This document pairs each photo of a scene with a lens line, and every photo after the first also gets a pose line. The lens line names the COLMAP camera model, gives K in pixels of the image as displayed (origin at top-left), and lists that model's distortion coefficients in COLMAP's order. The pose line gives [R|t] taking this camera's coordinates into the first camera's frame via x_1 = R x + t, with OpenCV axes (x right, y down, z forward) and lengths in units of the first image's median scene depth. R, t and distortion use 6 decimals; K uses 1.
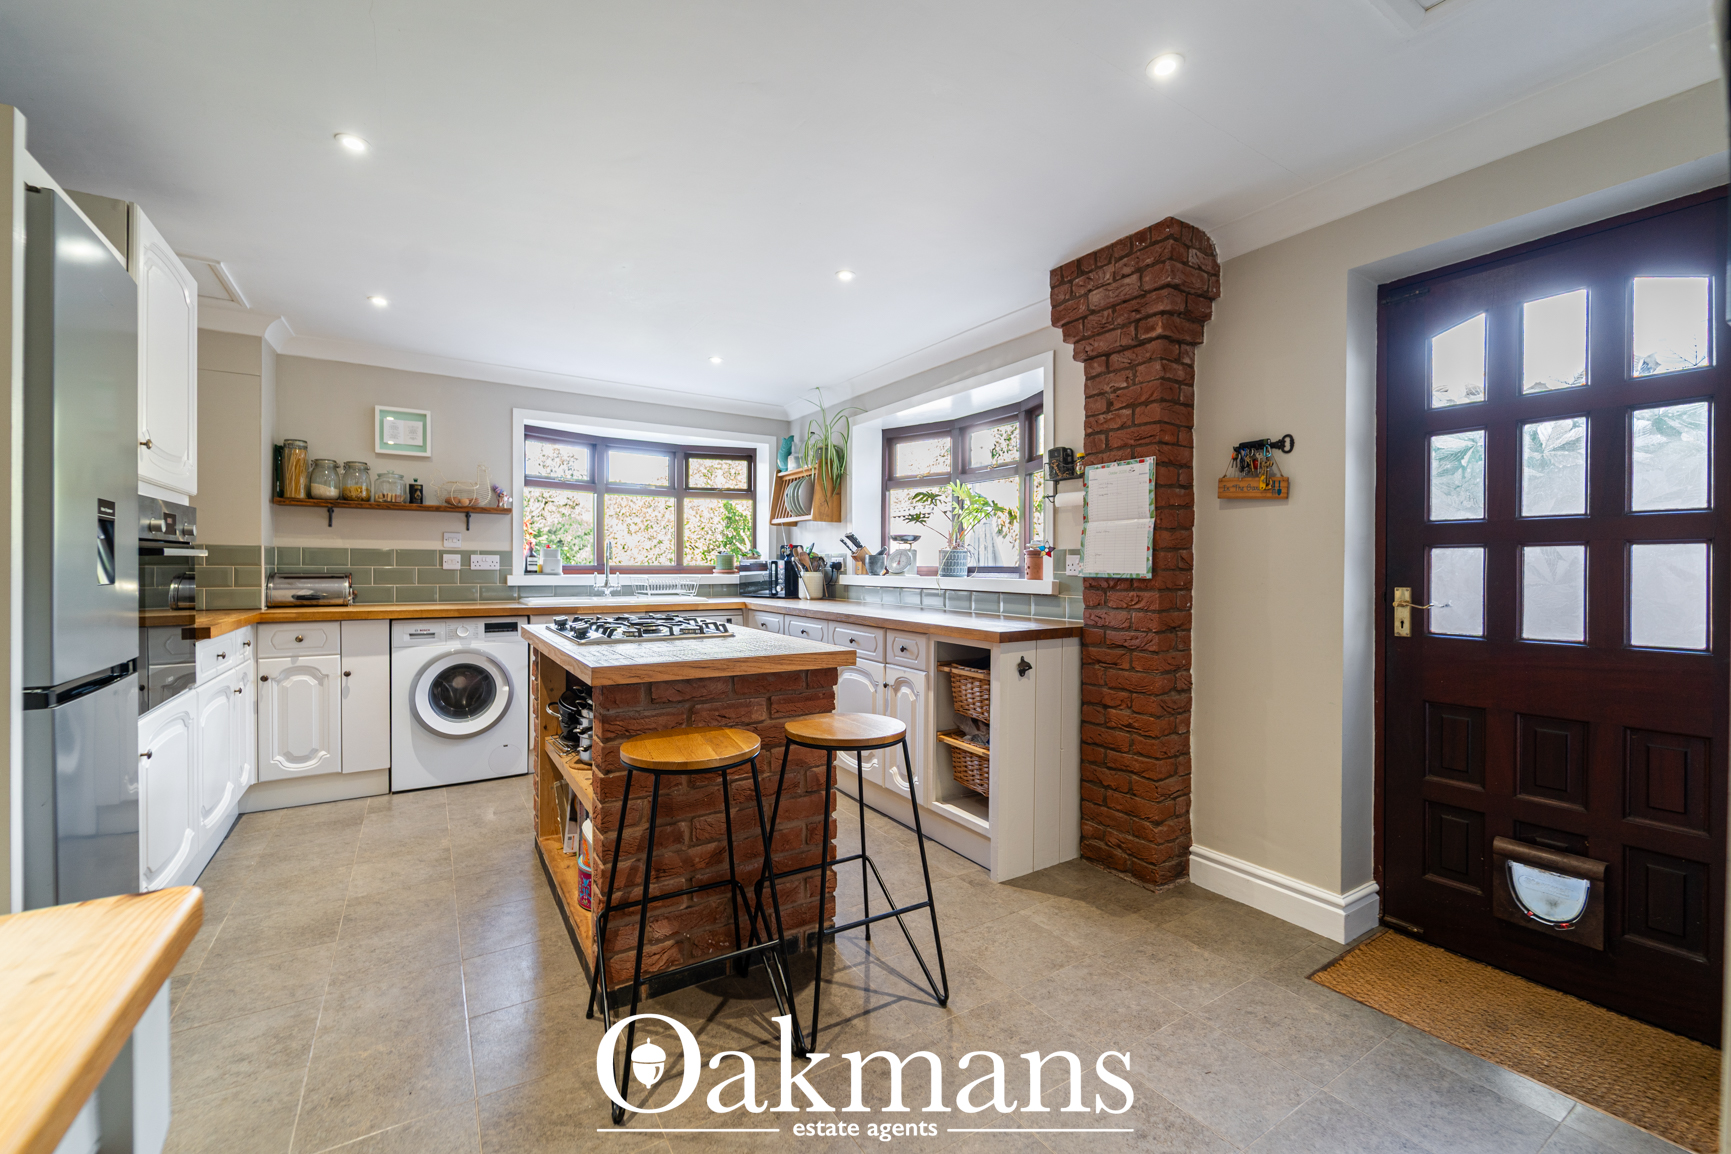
lens RADIAL K [[716.4, 0, 875.7], [0, 716.4, 572.7], [0, 0, 1]] dist [0.001534, -0.000312]
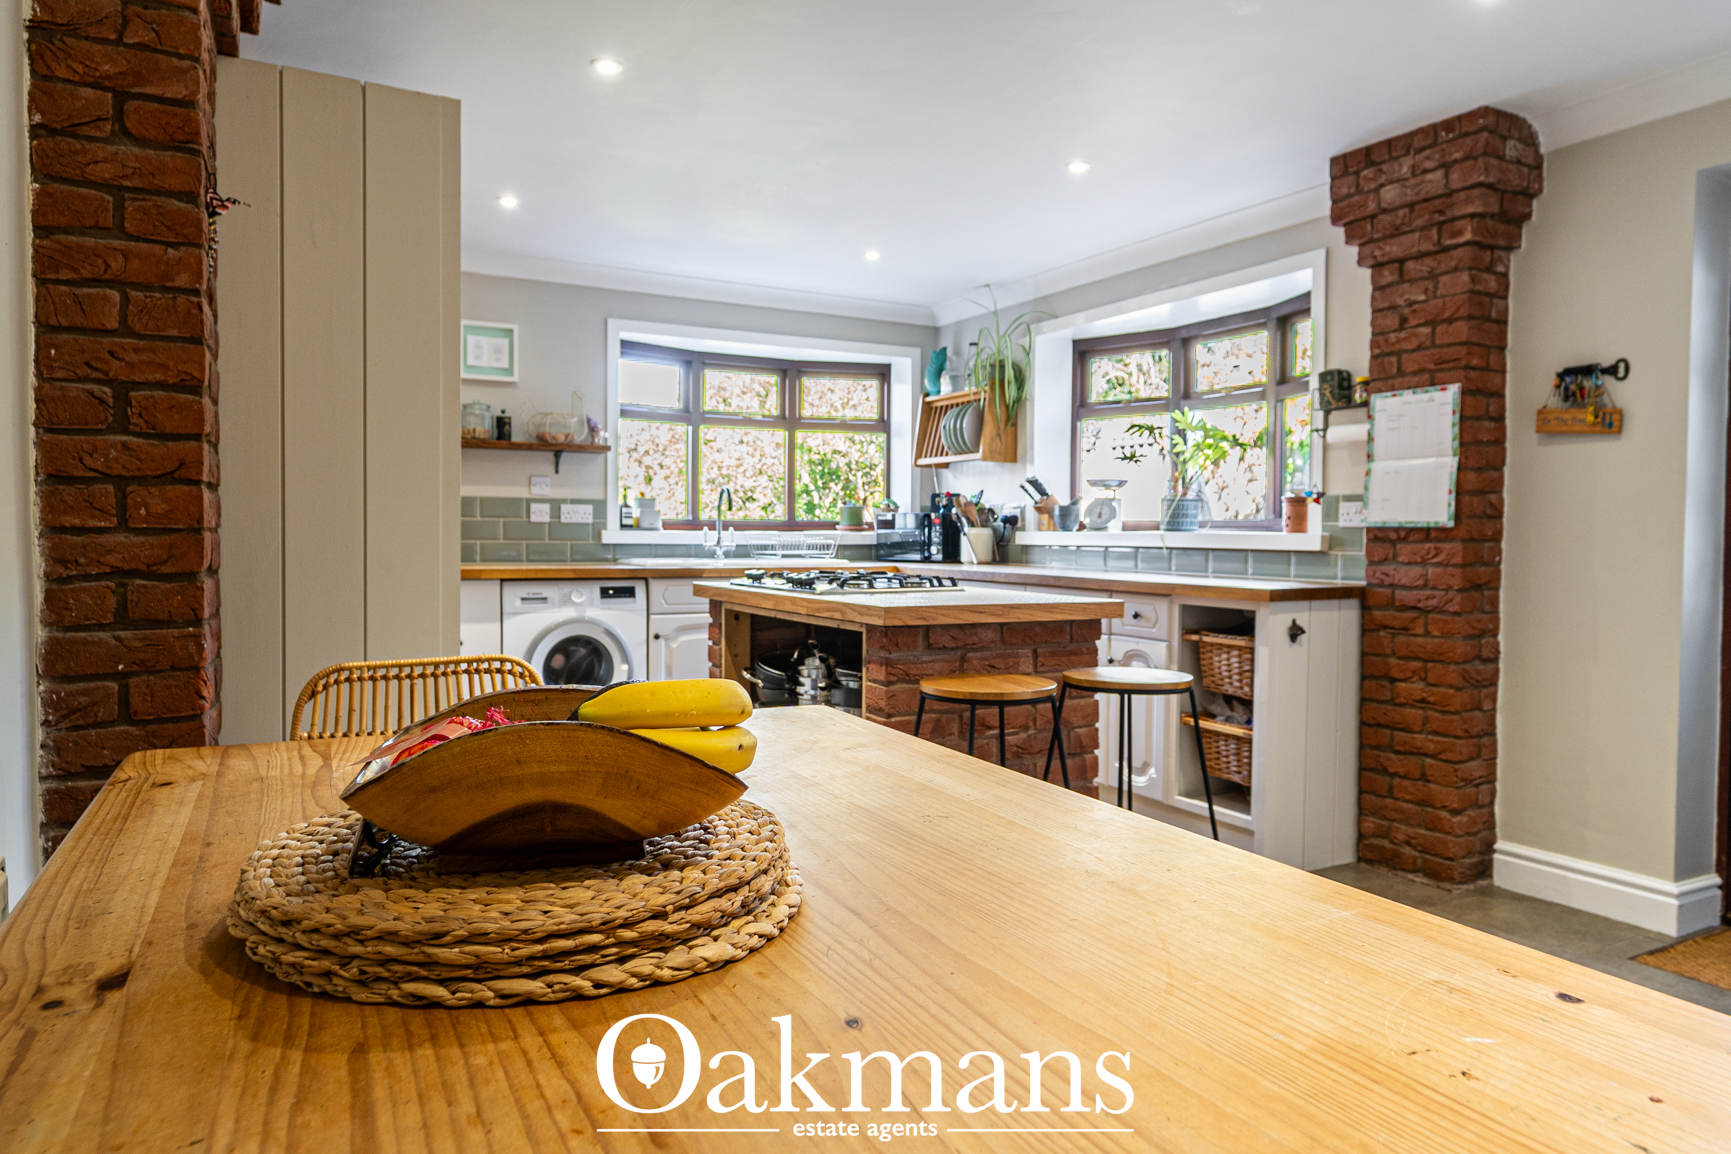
lens RADIAL K [[1142.3, 0, 875.5], [0, 1142.3, 572.4], [0, 0, 1]] dist [0.004985, -0.000762]
pose [[0.997529, 0.004883, -0.070086, -0.189920], [-0.003174, 0.999695, 0.024480, 0.028404], [0.070185, -0.024197, 0.997241, -0.376480]]
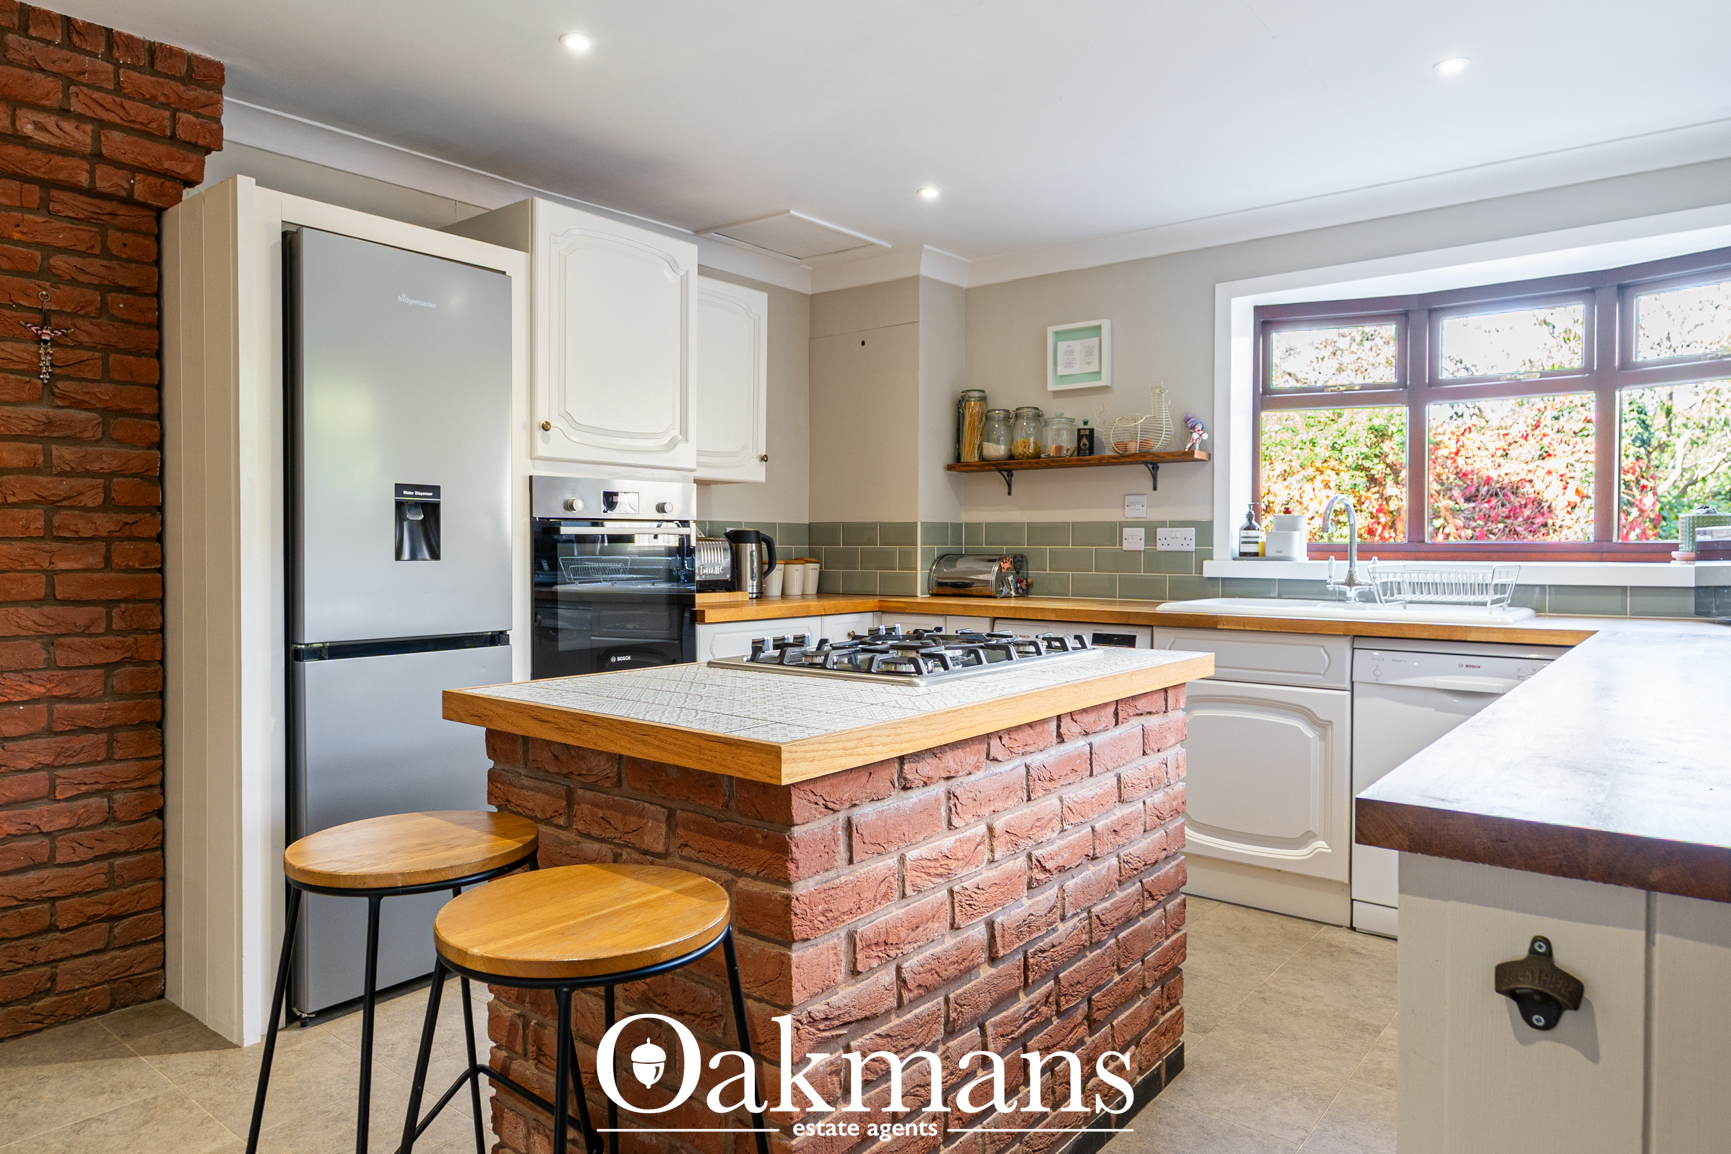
lens RADIAL K [[1088.1, 0, 865.5], [0, 1088.1, 577.0], [0, 0, 1]] dist [0.002463, 0.000249]
pose [[0.310538, 0.022437, -0.950296, 0.436809], [-0.008378, 0.999747, 0.020867, 0.001377], [0.950524, 0.001481, 0.310647, 0.675125]]
